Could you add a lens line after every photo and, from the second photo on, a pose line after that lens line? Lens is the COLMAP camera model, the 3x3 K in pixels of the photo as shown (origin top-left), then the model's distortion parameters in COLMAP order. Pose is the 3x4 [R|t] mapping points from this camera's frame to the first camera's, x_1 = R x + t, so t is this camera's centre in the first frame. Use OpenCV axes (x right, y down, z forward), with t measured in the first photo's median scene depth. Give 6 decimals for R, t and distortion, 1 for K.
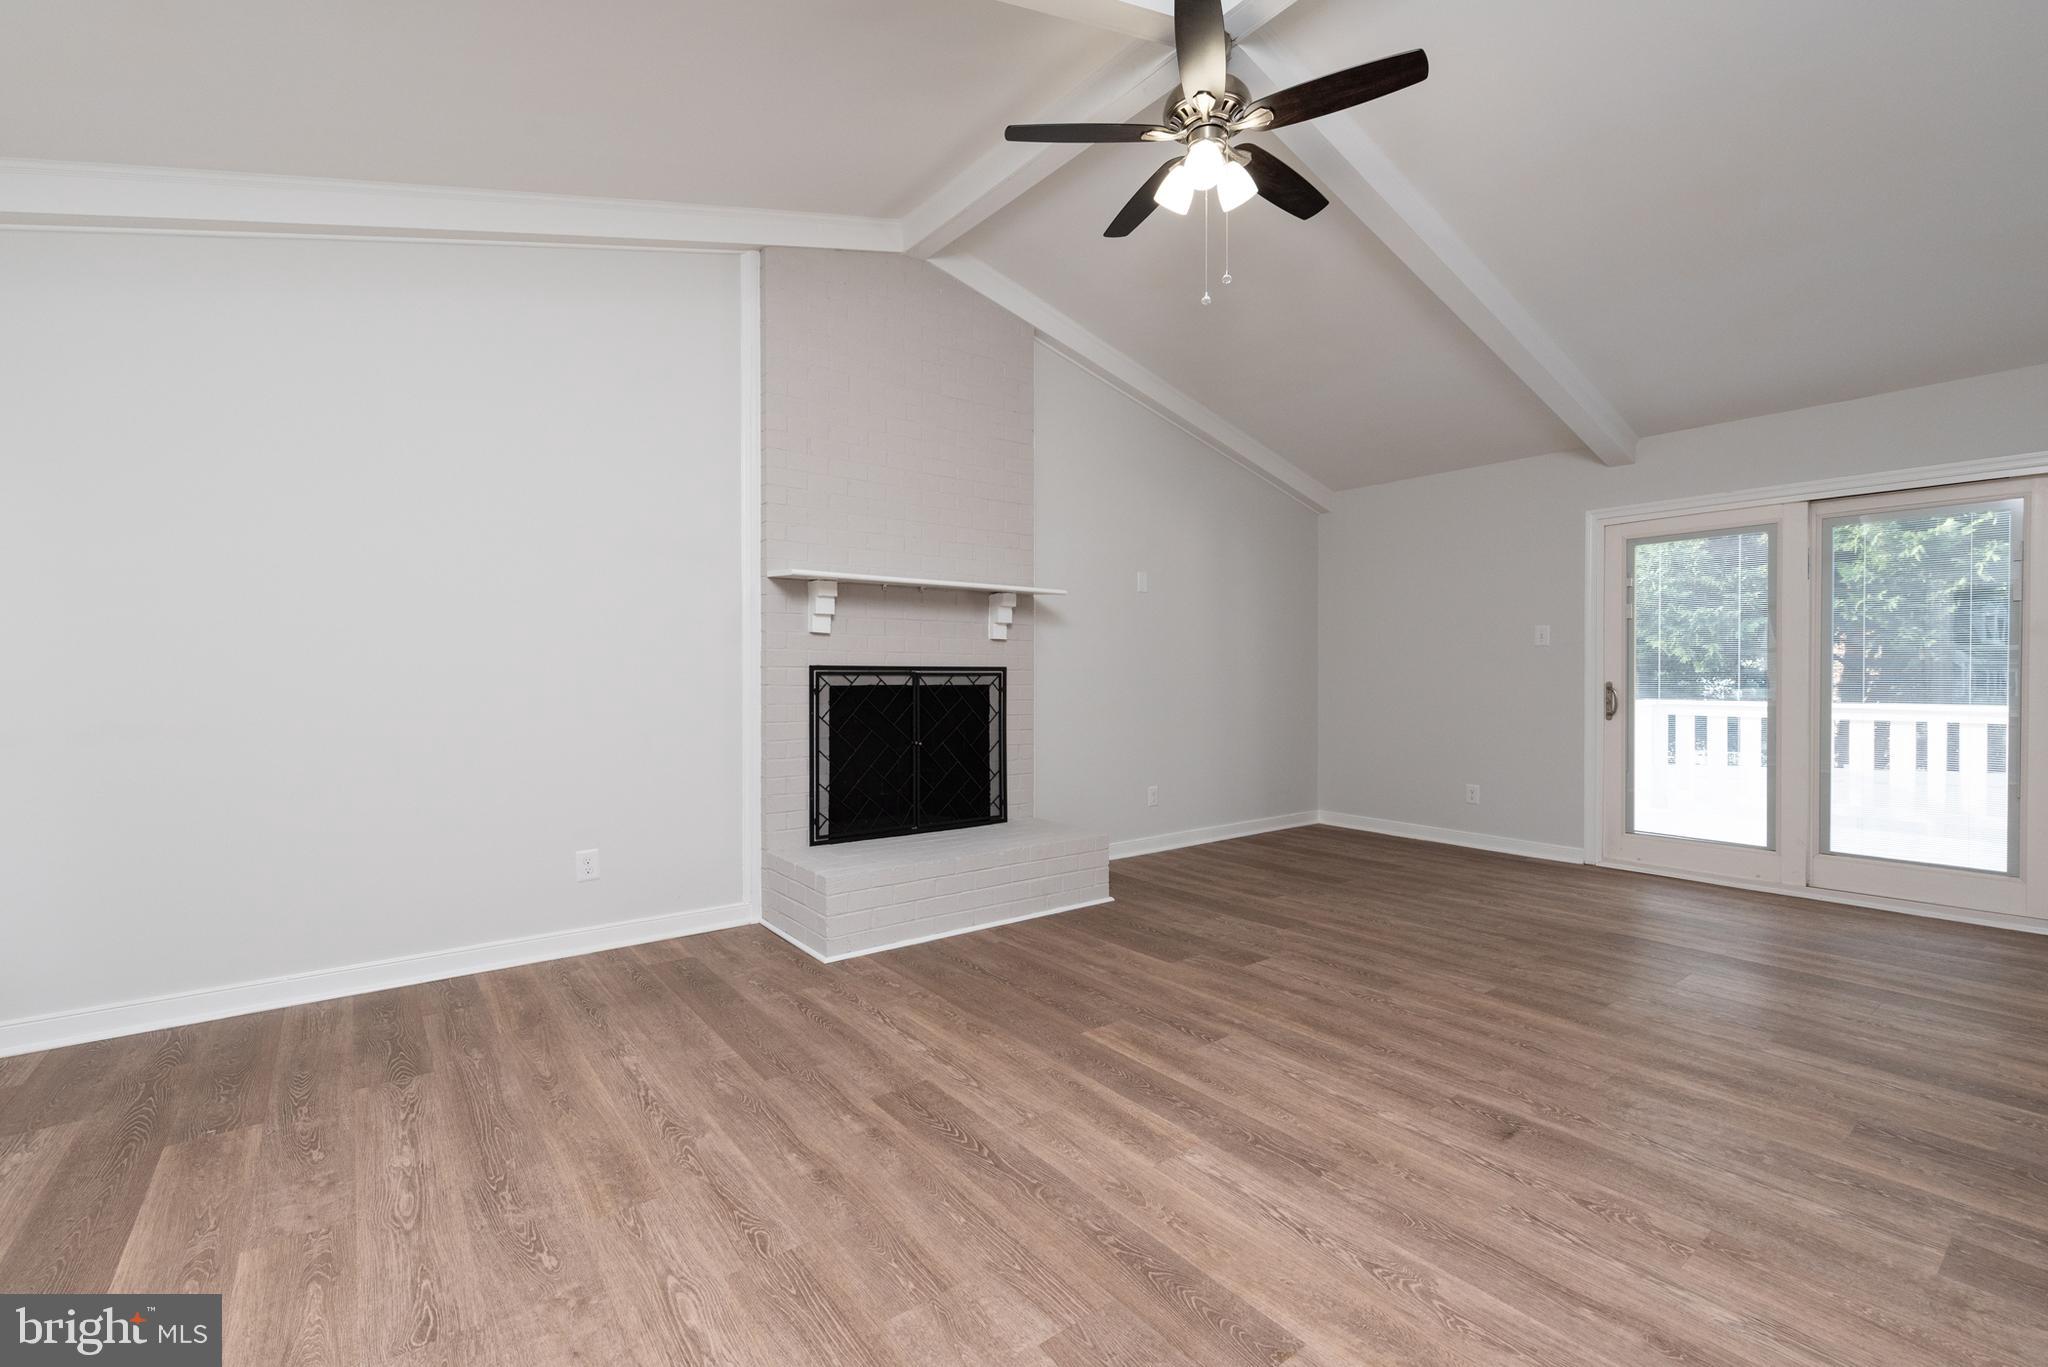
lens RADIAL K [[877.6, 0, 1025.9], [0, 877.6, 676.0], [0, 0, 1]] dist [0.001031, -0.000116]
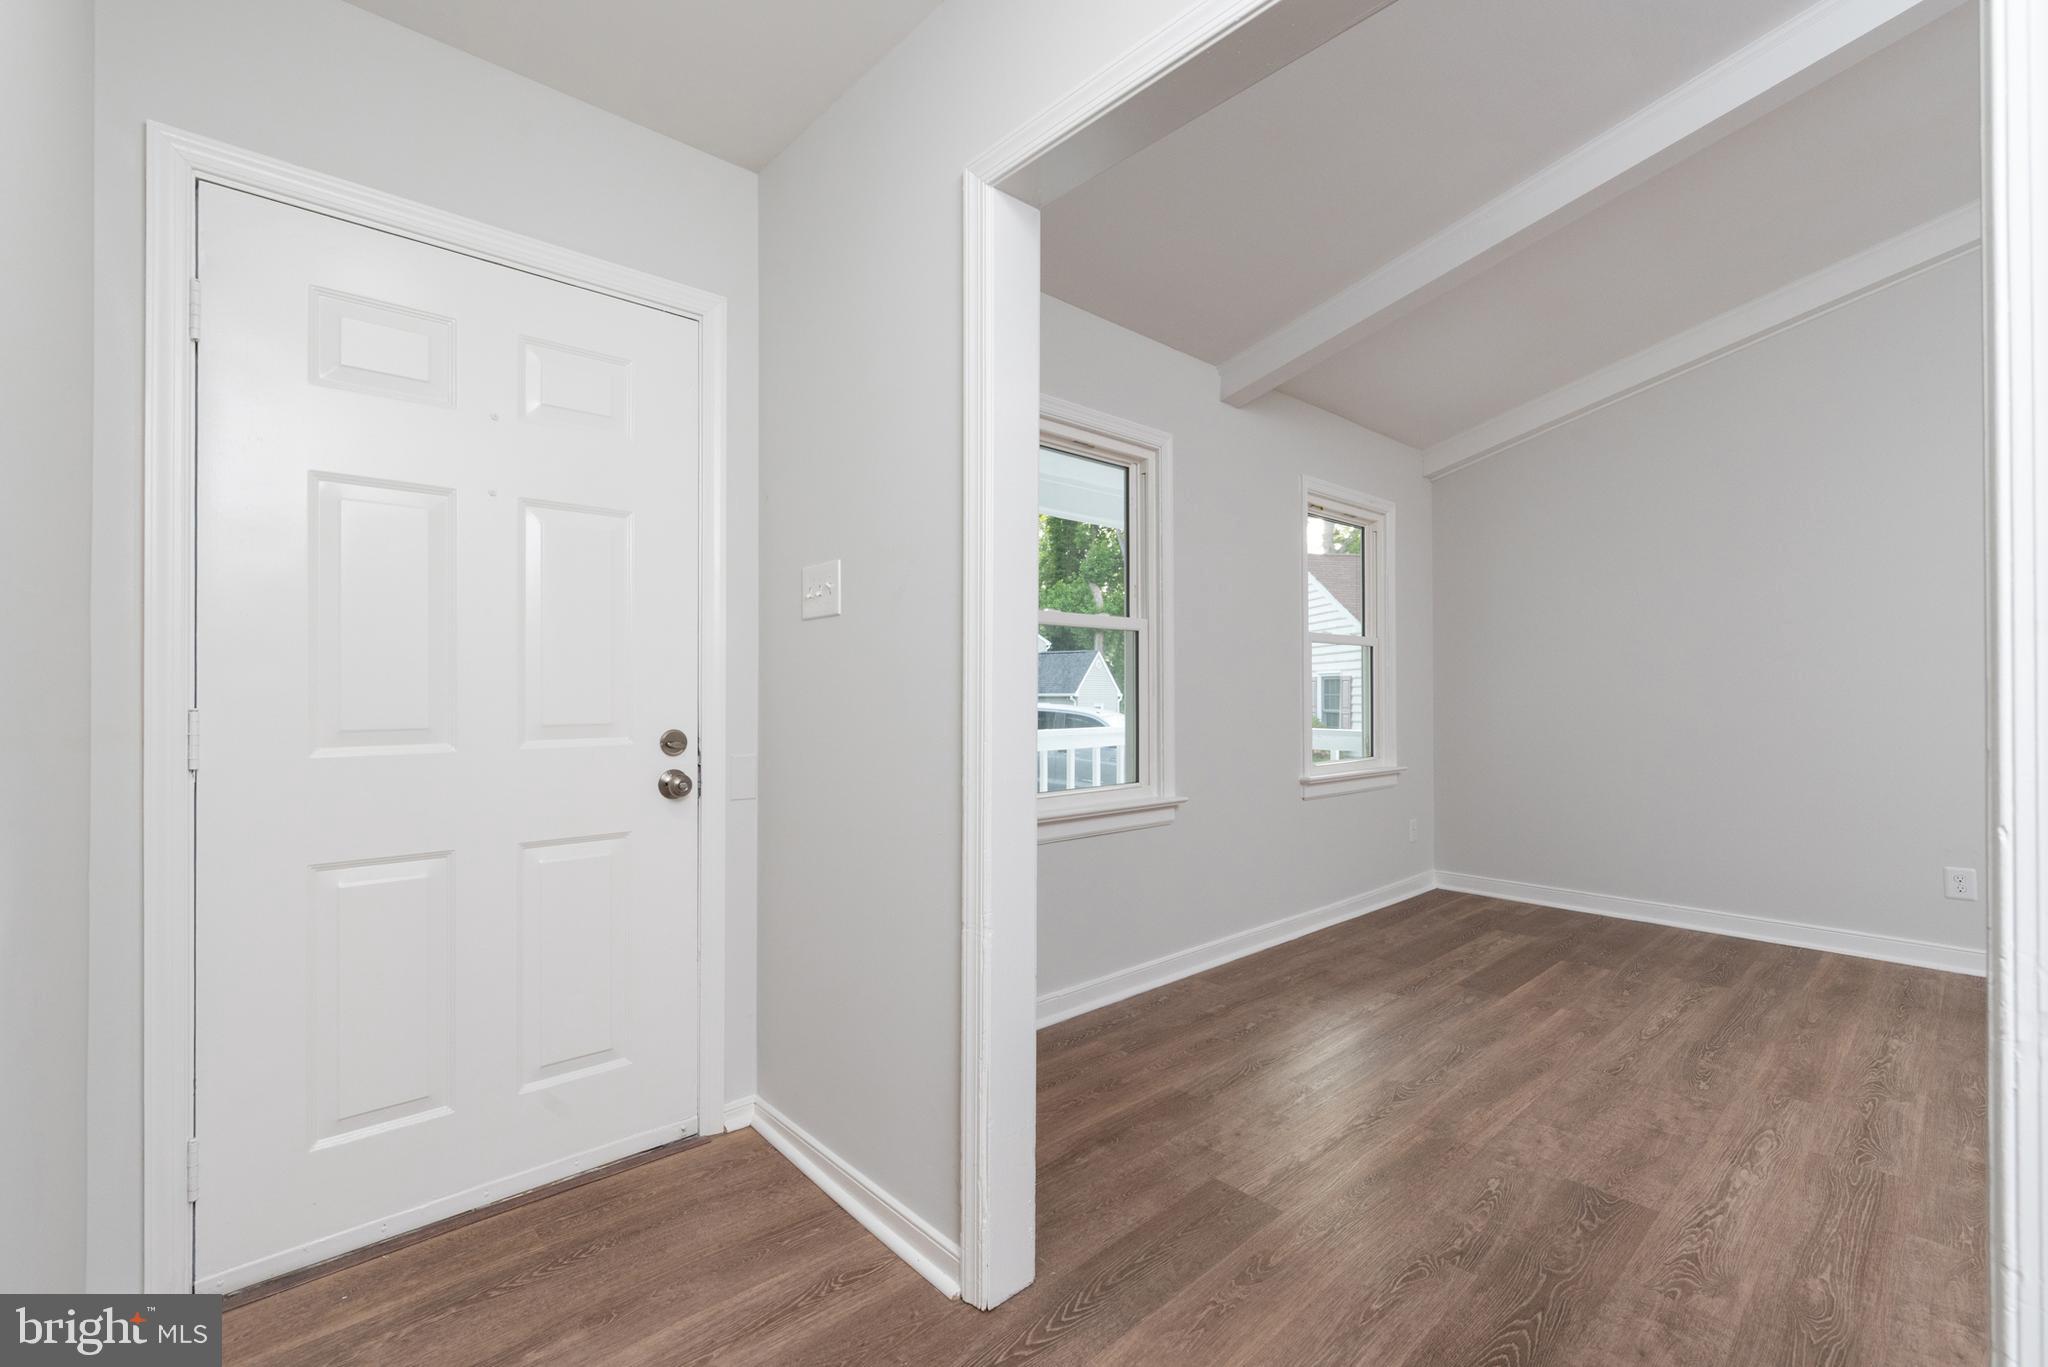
lens RADIAL K [[889.6, 0, 1019.3], [0, 889.6, 687.3], [0, 0, 1]] dist [-0.000182, -0.000203]
pose [[0.083548, -0.003311, -0.996498, 0.401379], [-0.001795, 0.999992, -0.003473, 0.002787], [0.996502, 0.002079, 0.083541, -0.126830]]
